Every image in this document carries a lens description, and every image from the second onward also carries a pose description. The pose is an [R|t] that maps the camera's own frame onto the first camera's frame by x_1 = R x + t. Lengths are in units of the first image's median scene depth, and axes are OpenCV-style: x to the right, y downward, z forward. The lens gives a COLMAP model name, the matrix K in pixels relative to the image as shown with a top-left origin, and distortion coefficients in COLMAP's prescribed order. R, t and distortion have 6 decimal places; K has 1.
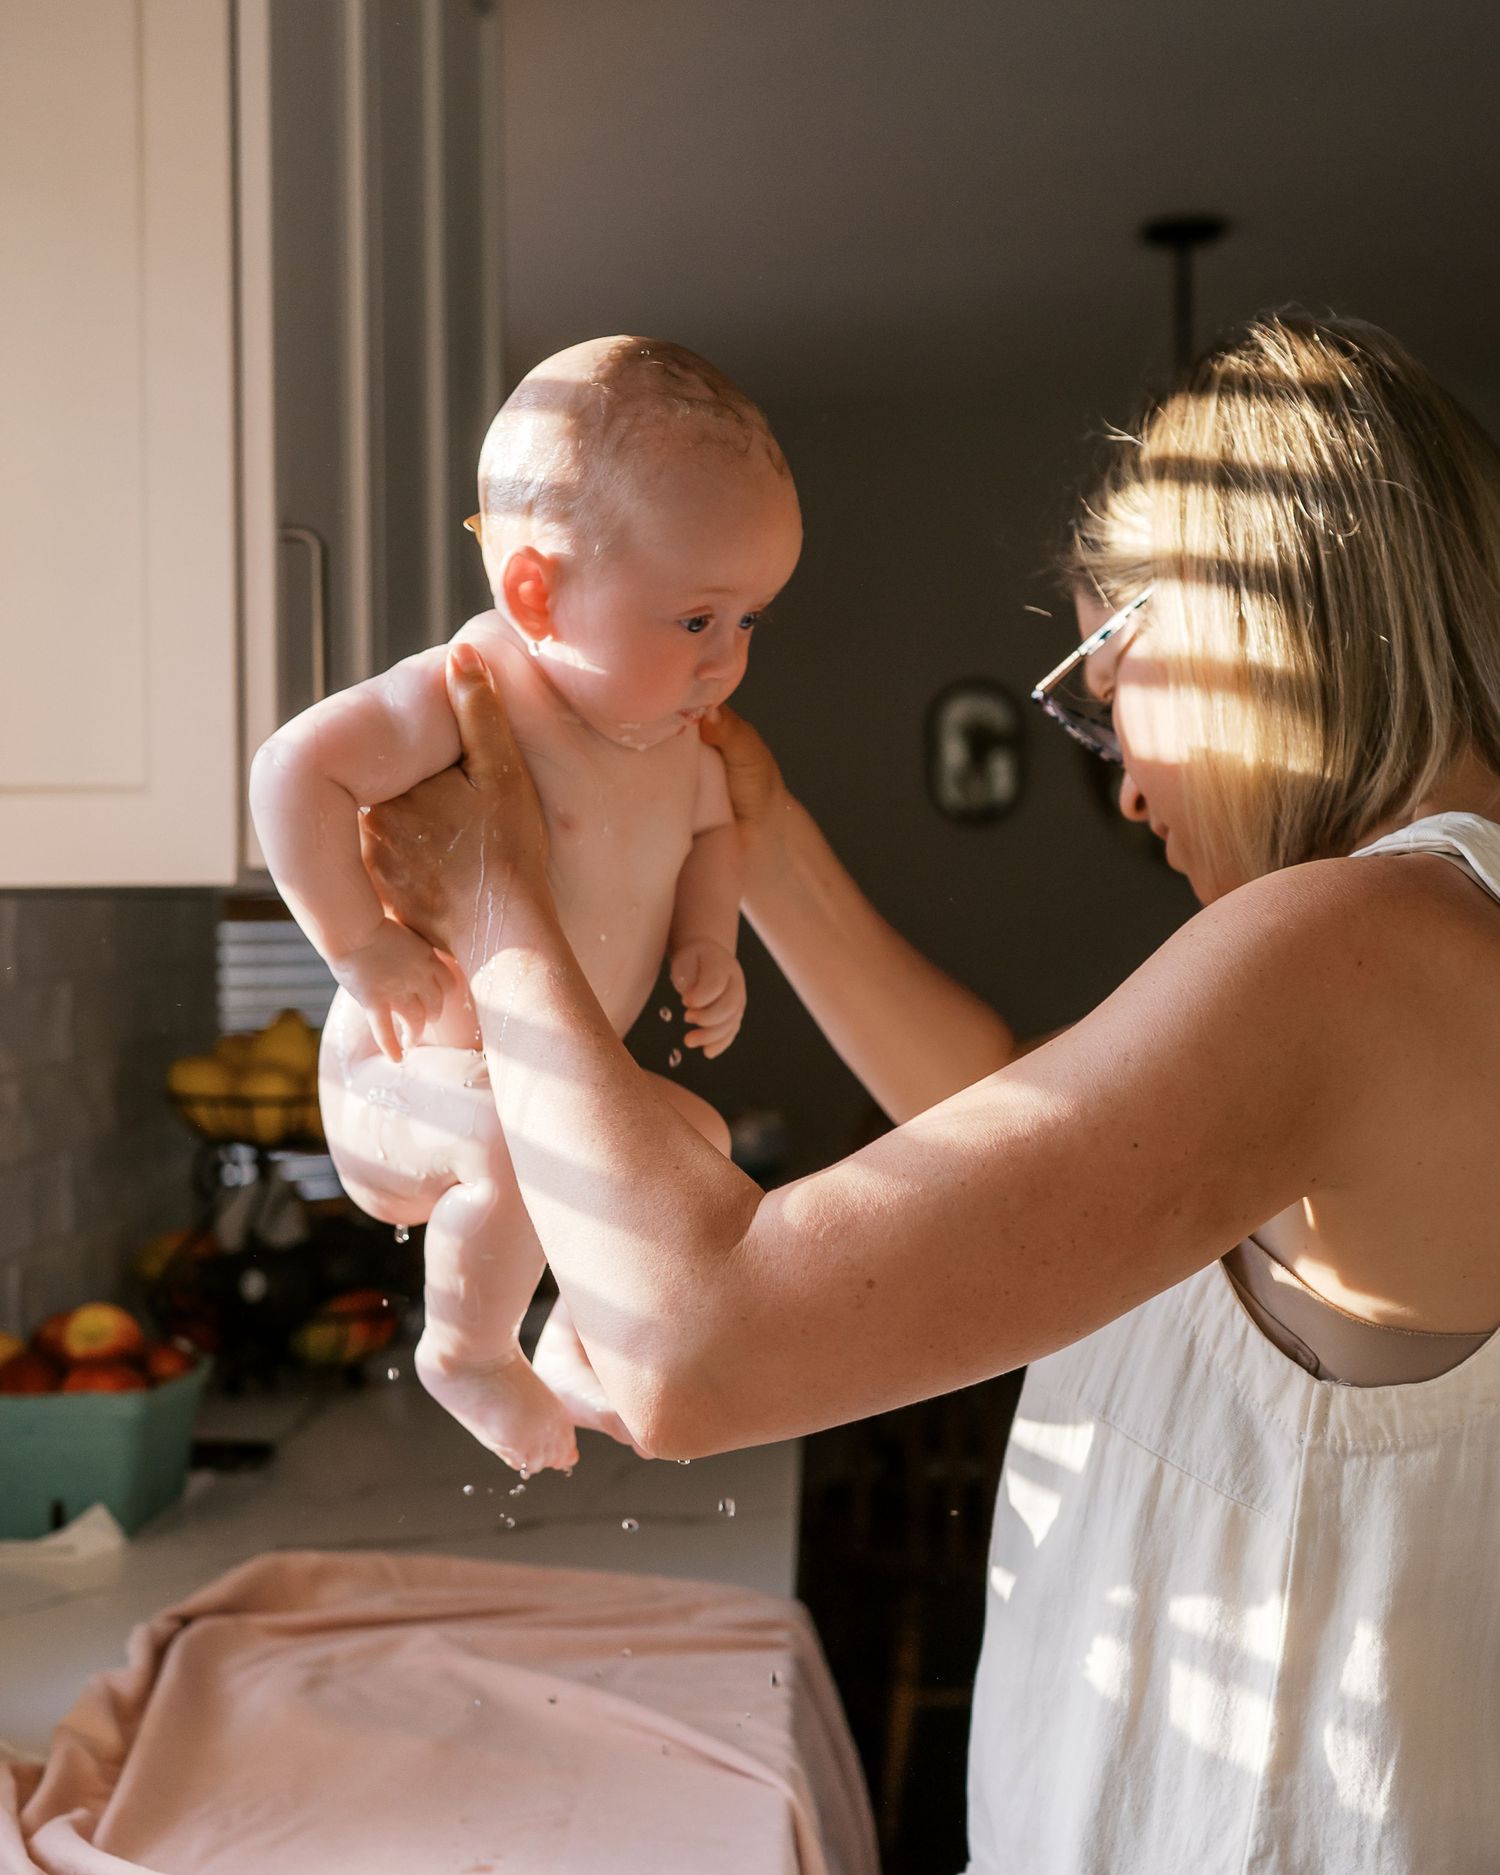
lens RADIAL K [[2840.1, 0, 750.0], [0, 2840.1, 937.5], [0, 0, 1]] dist [0.035171, 0.030188]
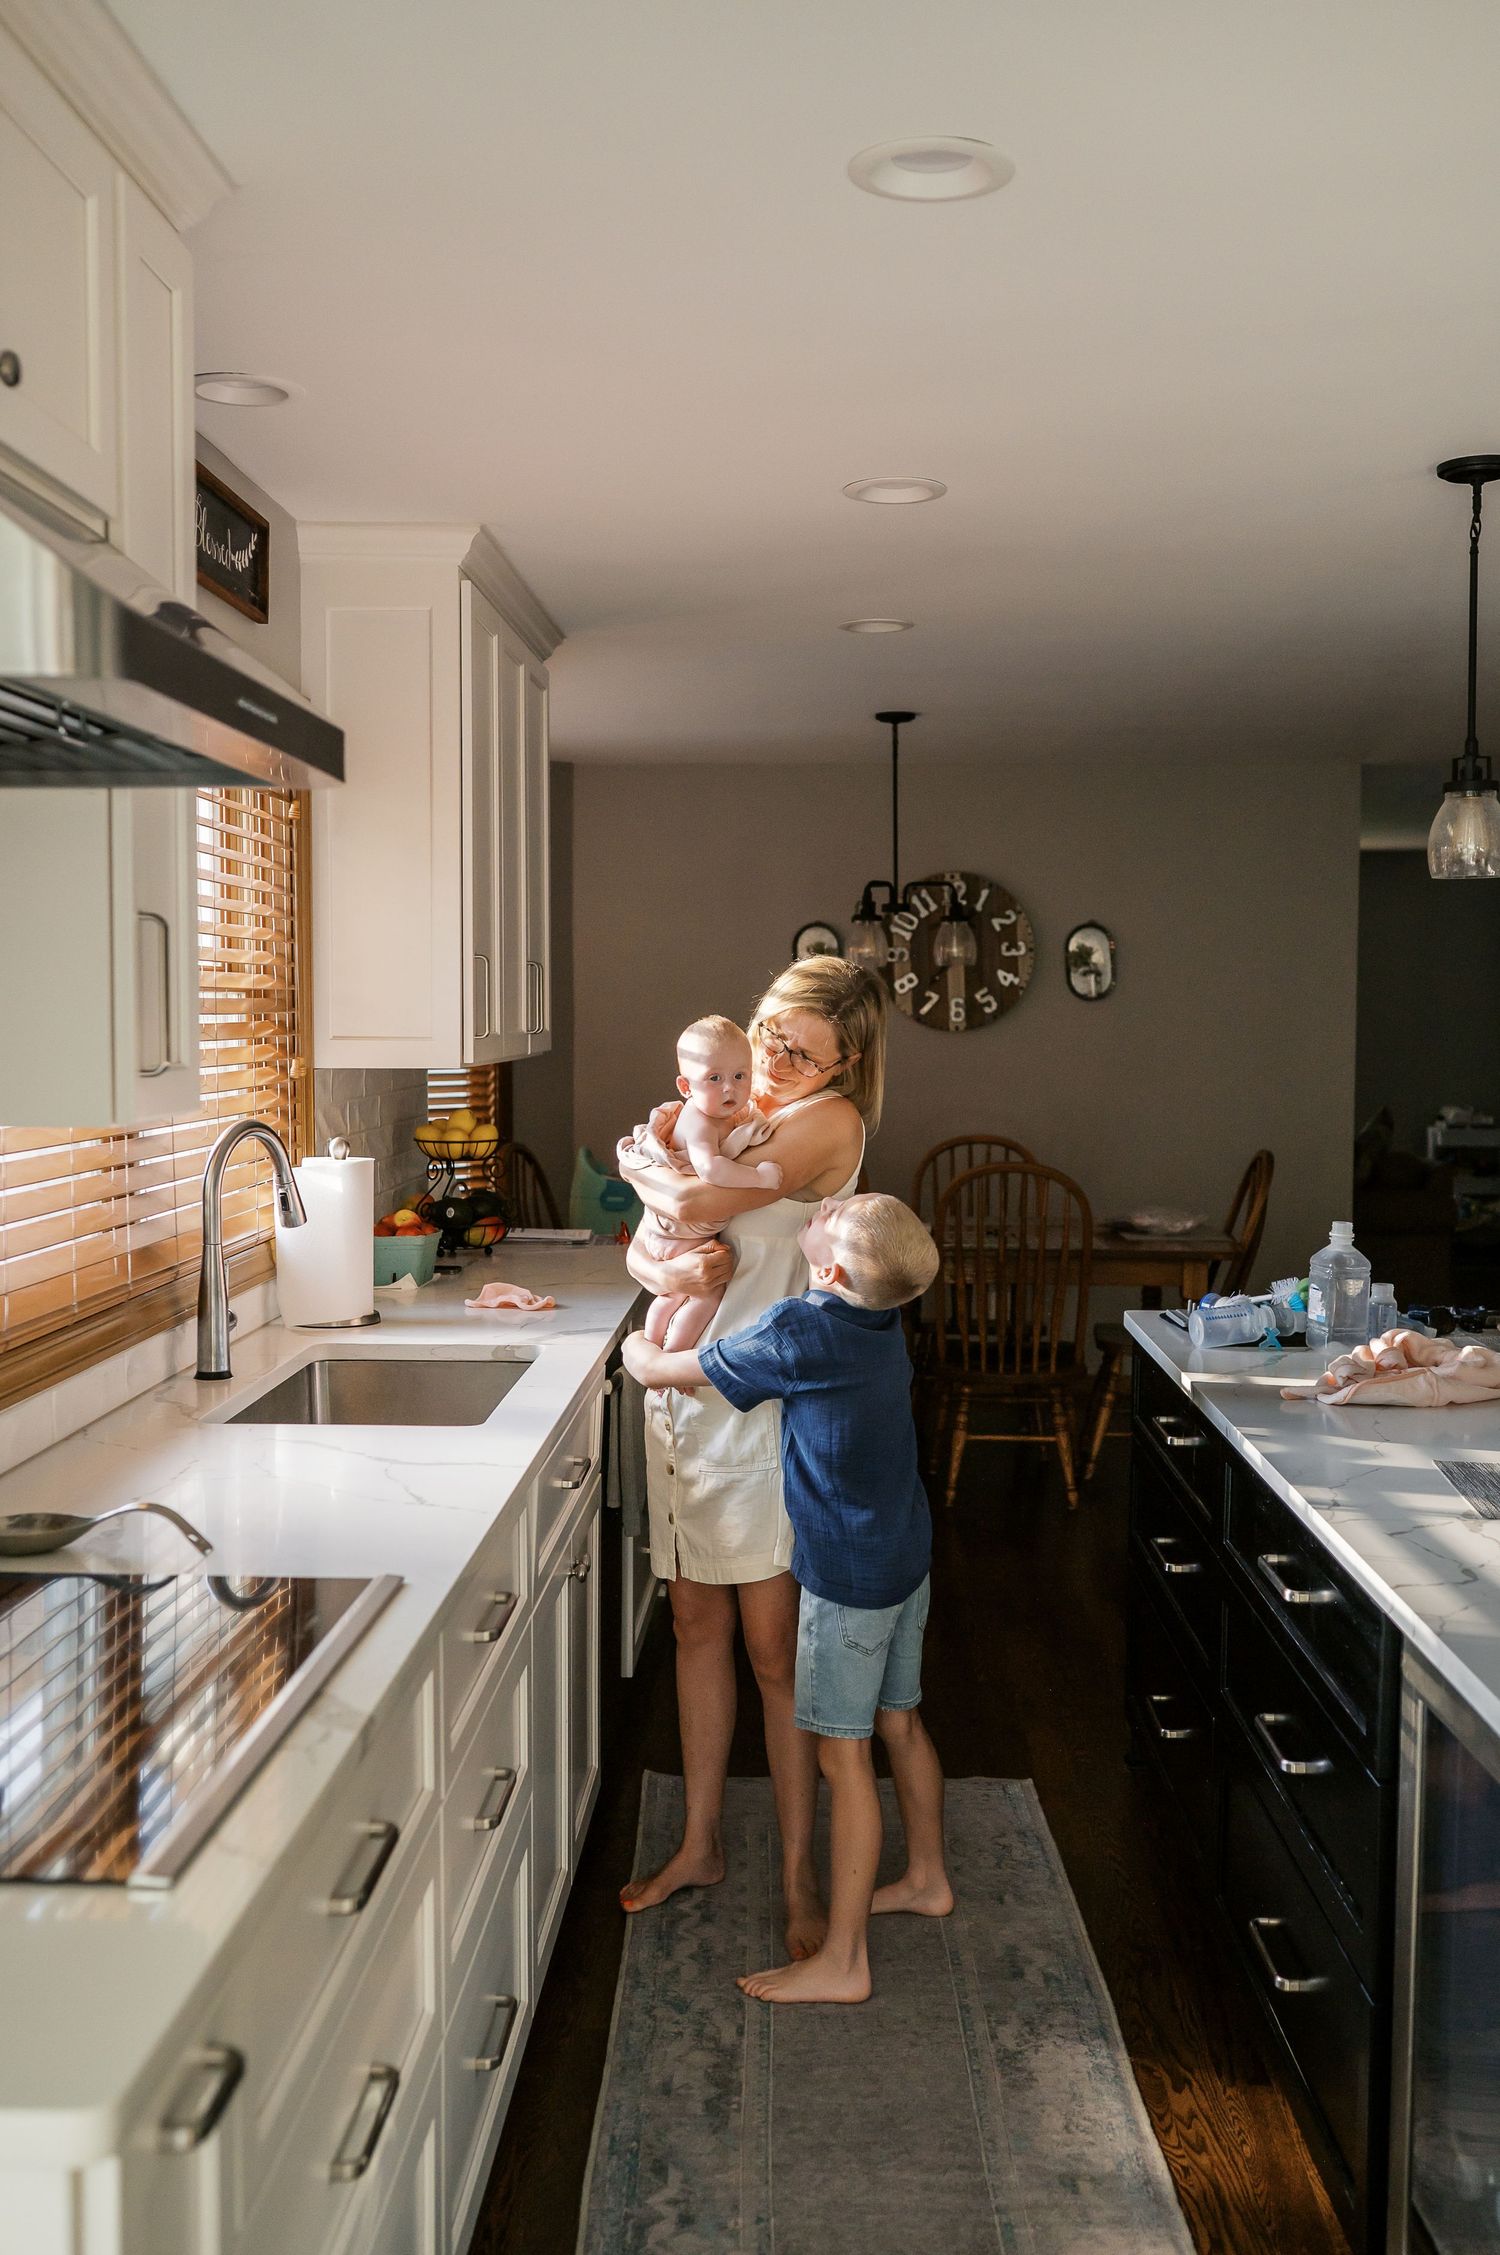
lens RADIAL K [[2234.0, 0, 758.2], [0, 2234.0, 1187.4], [0, 0, 1]] dist [-0.018887, -0.011729]
pose [[0.999974, 0.007147, -0.000859, 0.106681], [-0.007073, 0.997715, 0.067199, -0.039319], [0.001338, -0.067191, 0.997739, -1.017545]]
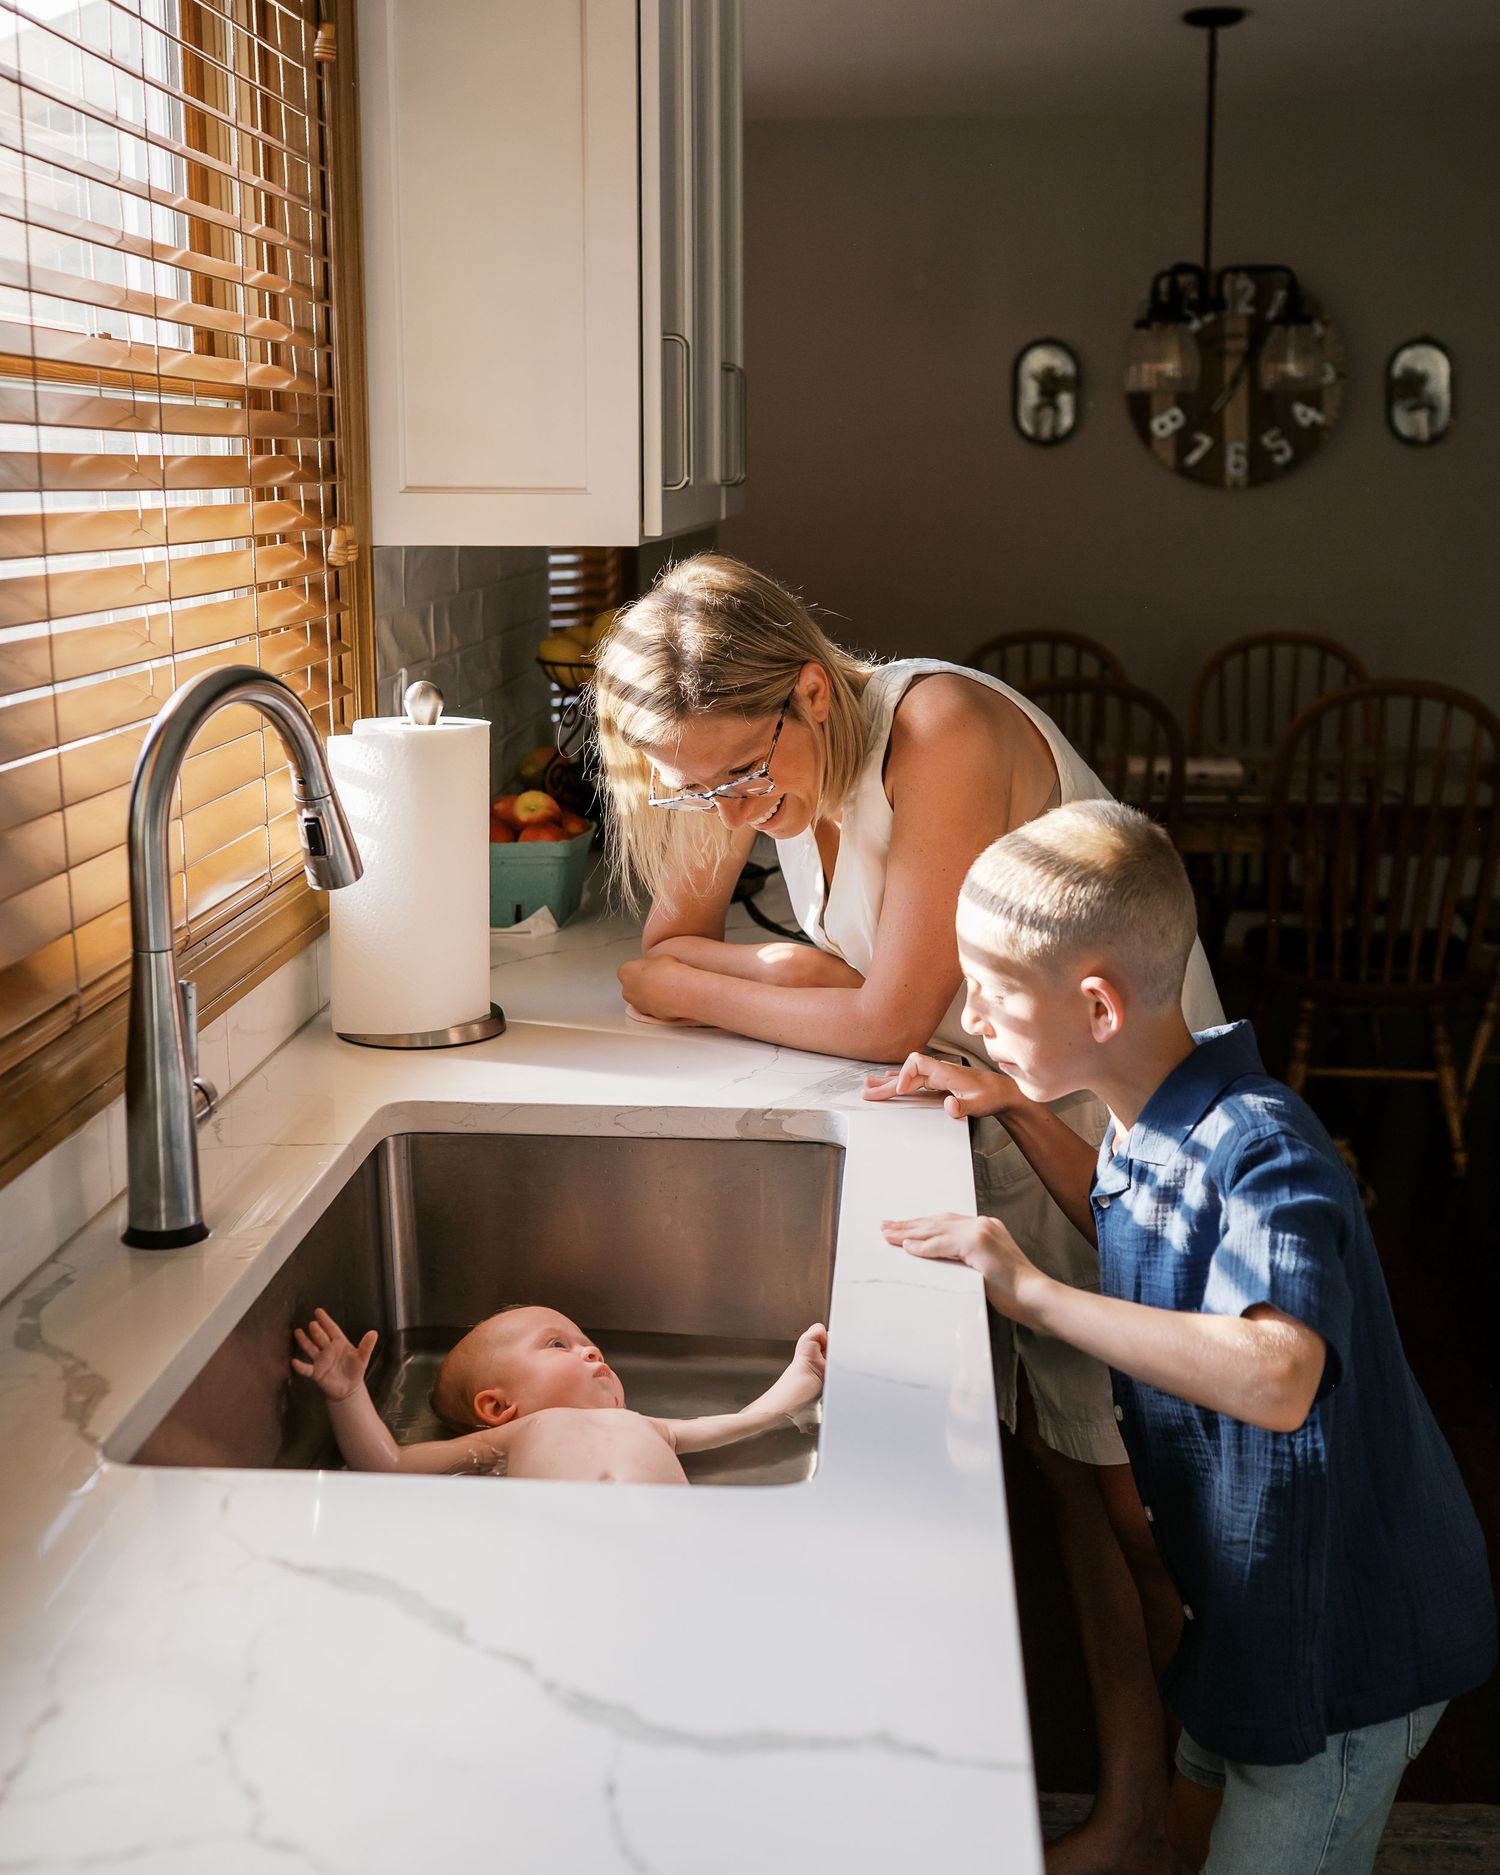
lens RADIAL K [[2313.7, 0, 750.0], [0, 2313.7, 937.5], [0, 0, 1]] dist [-0.010717, -0.066089]
pose [[0.999256, 0.009986, -0.037257, -0.039415], [-0.002953, 0.982878, 0.184233, -0.030683], [0.038459, -0.183986, 0.982176, -0.282602]]
